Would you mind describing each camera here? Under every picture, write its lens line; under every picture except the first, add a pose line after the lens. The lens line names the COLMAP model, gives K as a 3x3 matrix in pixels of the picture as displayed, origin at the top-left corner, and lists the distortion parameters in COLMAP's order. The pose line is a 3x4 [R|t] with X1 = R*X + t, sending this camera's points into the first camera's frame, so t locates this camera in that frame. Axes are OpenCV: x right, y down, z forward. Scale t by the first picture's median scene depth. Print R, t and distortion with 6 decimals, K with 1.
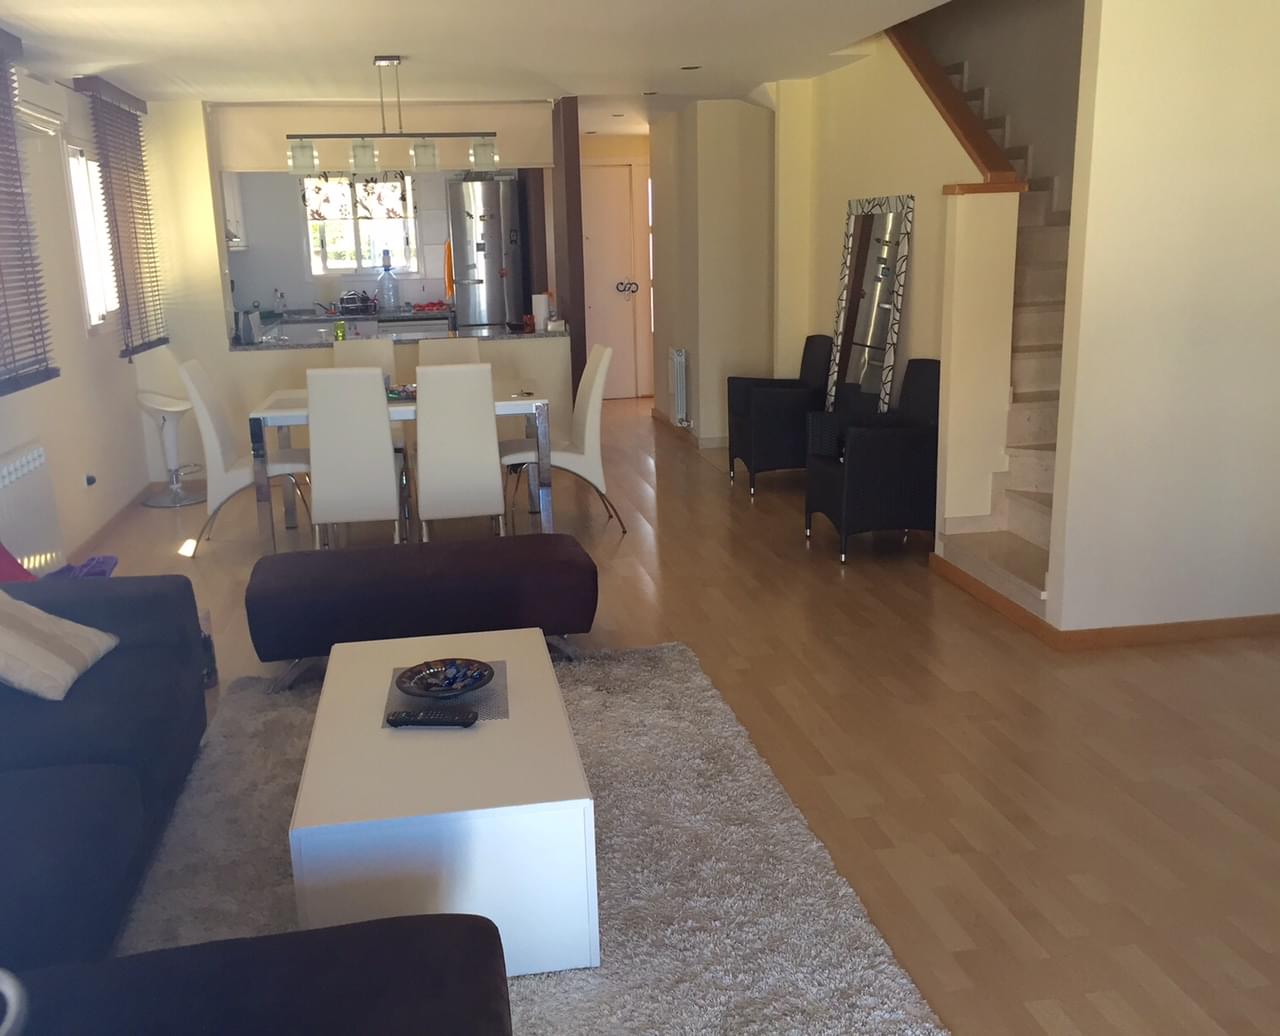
lens RADIAL K [[1158.3, 0, 640.9], [0, 1158.3, 517.6], [0, 0, 1]] dist [-0.019828, 0.000000]
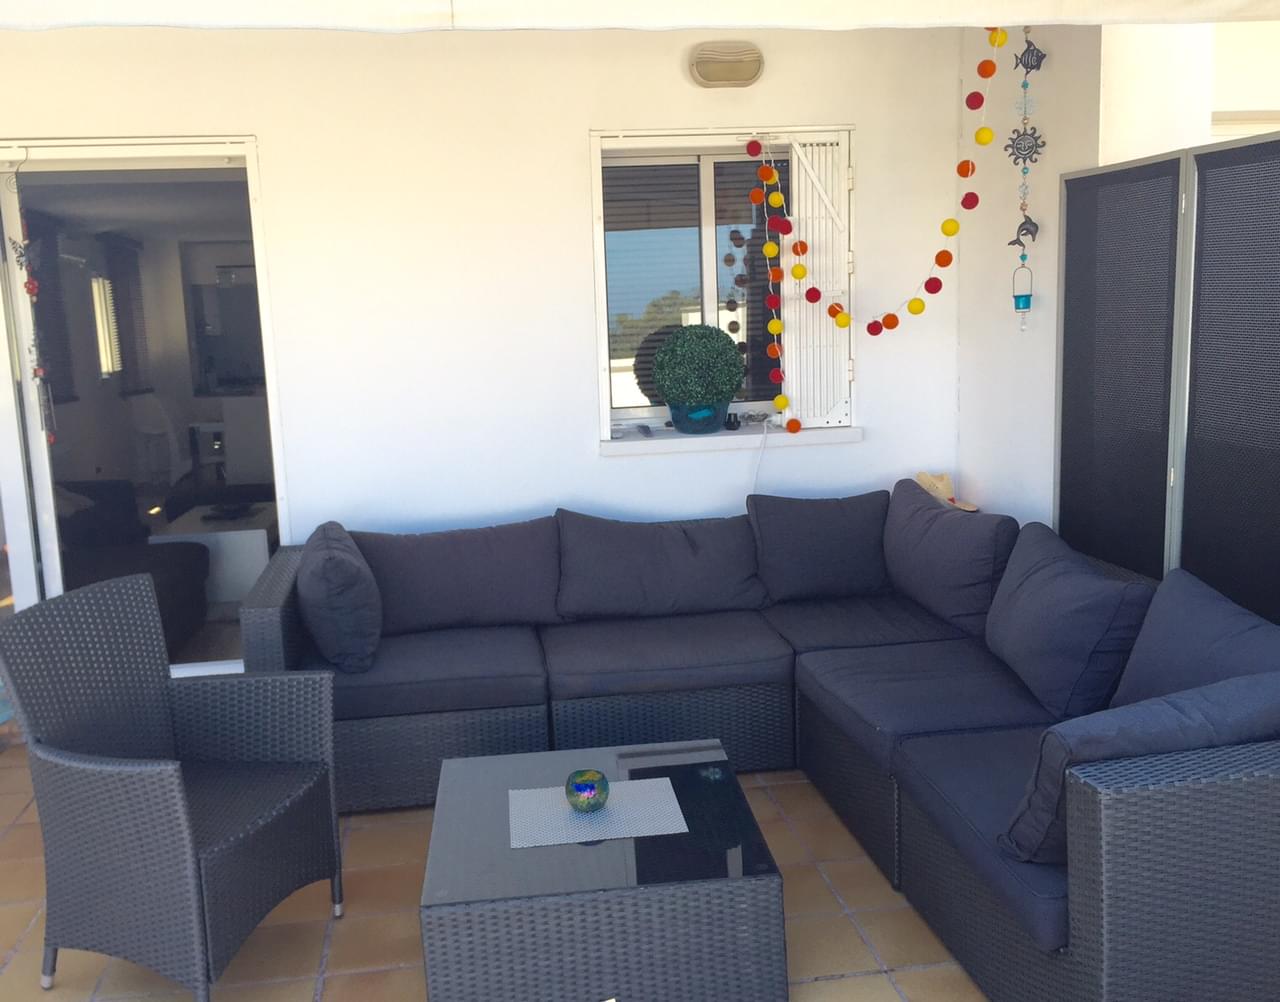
lens RADIAL K [[1144.4, 0, 636.3], [0, 1144.4, 497.3], [0, 0, 1]] dist [0.022225, -0.000127]
pose [[0.999527, -0.011471, -0.028542, 0.334875], [0.008974, 0.996243, -0.086137, 0.151496], [0.029422, 0.085840, 0.995874, -0.608765]]
